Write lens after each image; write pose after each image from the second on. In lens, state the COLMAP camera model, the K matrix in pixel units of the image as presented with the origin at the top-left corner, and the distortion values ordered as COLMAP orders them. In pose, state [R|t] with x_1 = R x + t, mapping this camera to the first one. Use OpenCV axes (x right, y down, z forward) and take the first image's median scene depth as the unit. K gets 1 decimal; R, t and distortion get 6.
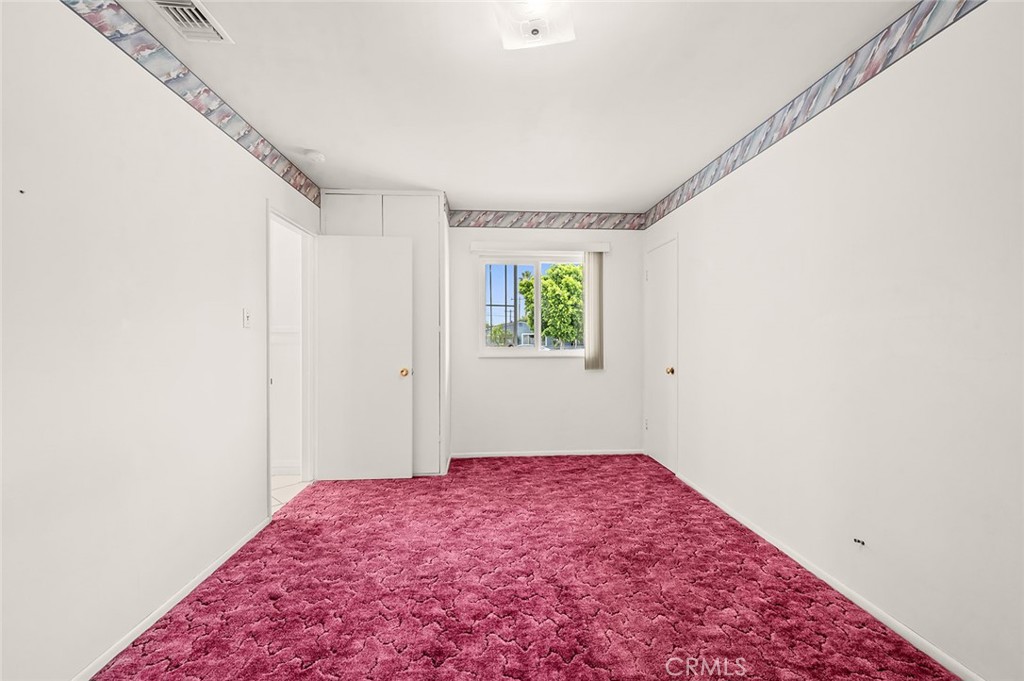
lens RADIAL K [[410.0, 0, 511.1], [0, 410.0, 340.5], [0, 0, 1]] dist [0.000375, 0.000040]
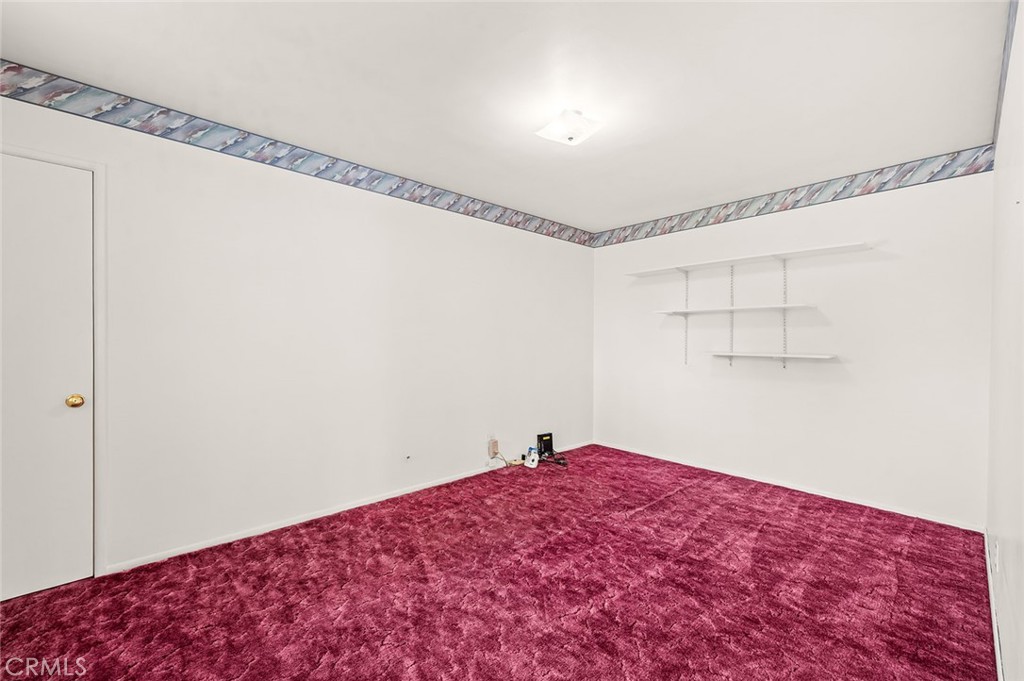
lens RADIAL K [[410.0, 0, 511.1], [0, 410.0, 340.7], [0, 0, 1]] dist [0.000375, 0.000040]
pose [[-0.617673, 0.000171, 0.786435, -0.533439], [0.001030, 0.999999, 0.000592, -0.009074], [-0.786434, 0.001176, -0.617673, 1.130419]]
